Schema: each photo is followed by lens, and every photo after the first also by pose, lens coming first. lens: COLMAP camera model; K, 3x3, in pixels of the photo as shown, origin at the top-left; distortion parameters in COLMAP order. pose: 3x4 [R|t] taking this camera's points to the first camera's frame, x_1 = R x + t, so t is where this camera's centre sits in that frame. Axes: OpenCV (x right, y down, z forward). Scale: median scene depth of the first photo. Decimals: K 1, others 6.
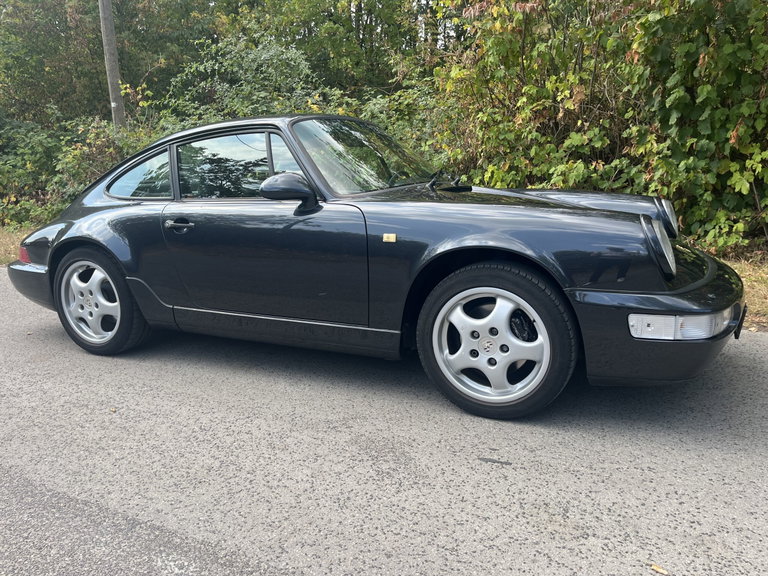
lens RADIAL K [[577.6, 0, 383.3], [0, 577.6, 289.3], [0, 0, 1]] dist [0.057837, -0.064172]
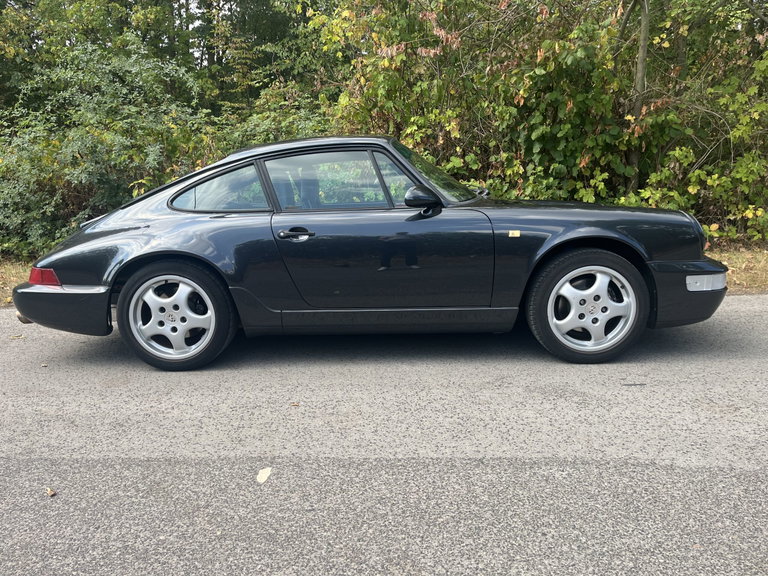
lens RADIAL K [[577.6, 0, 383.3], [0, 577.6, 283.8], [0, 0, 1]] dist [0.057837, -0.064172]
pose [[0.908240, -0.067613, 0.412951, -0.331825], [0.086021, 0.995951, -0.026124, 0.012423], [-0.409513, 0.059249, 0.910378, -0.020708]]
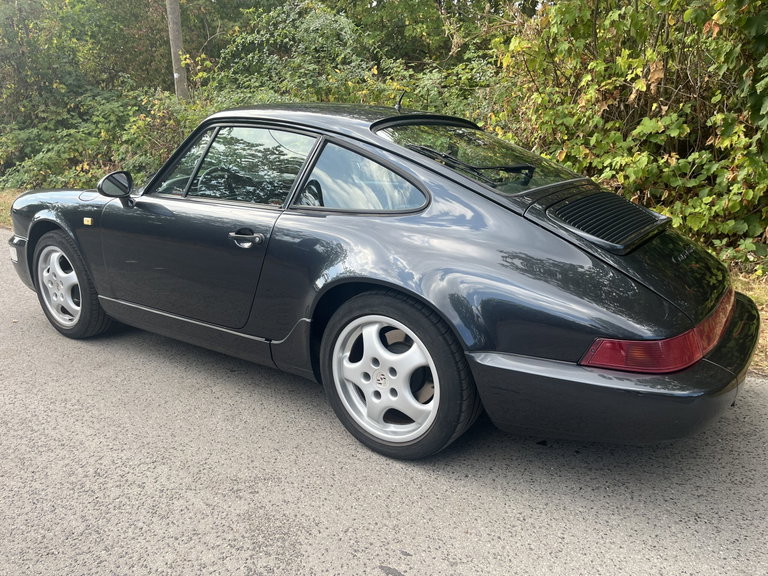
lens RADIAL K [[577.6, 0, 379.2], [0, 577.6, 296.0], [0, 0, 1]] dist [0.057837, -0.064172]
pose [[0.986148, 0.068549, -0.151041, 0.092279], [-0.059251, 0.996110, 0.065230, -0.044922], [0.154925, -0.055377, 0.986373, 0.086748]]
